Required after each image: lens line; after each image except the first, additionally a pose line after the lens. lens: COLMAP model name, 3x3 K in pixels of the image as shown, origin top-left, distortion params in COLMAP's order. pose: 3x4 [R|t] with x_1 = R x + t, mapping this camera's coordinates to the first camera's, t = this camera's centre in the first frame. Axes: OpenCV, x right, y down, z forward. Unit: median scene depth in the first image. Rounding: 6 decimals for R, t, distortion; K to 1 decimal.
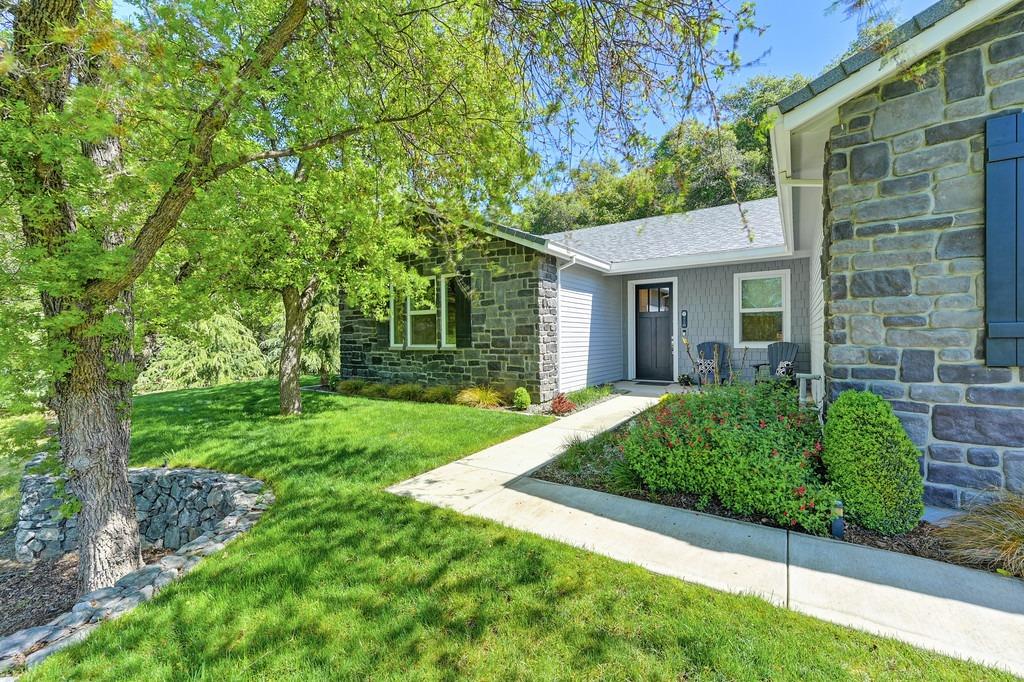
lens RADIAL K [[421.1, 0, 512.0], [0, 421.1, 341.0], [0, 0, 1]] dist [-0.000459, -0.000054]
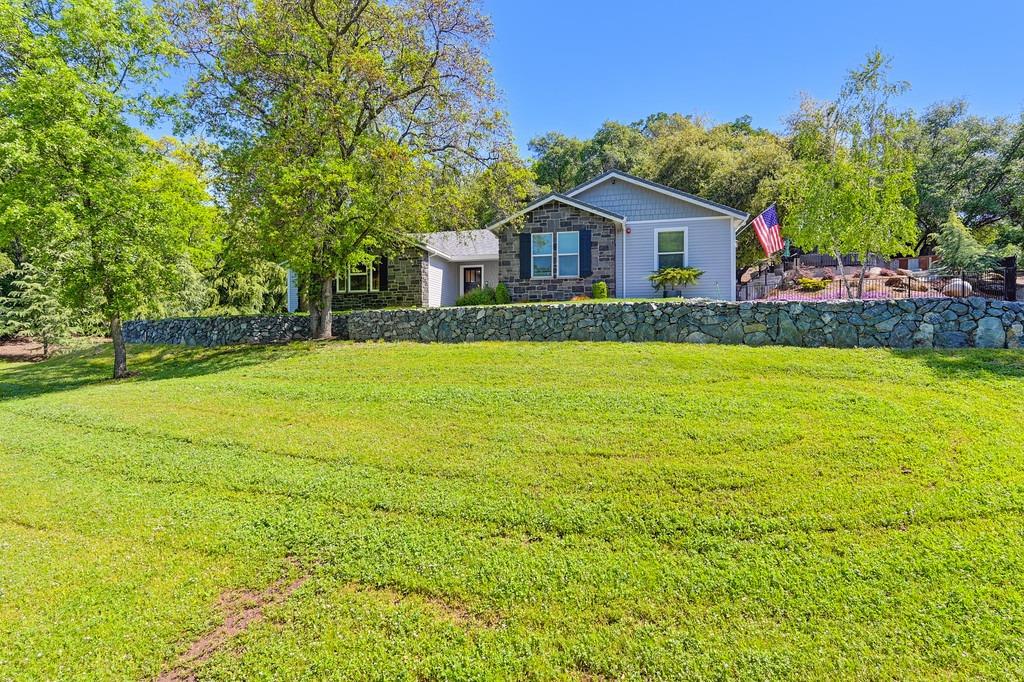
lens RADIAL K [[514.1, 0, 512.0], [0, 514.1, 341.0], [0, 0, 1]] dist [0.002194, 0.000114]
pose [[0.937087, 0.010972, 0.348924, -0.398757], [-0.004878, 0.999820, -0.018339, 0.305265], [-0.349062, 0.015483, 0.936972, -1.602451]]
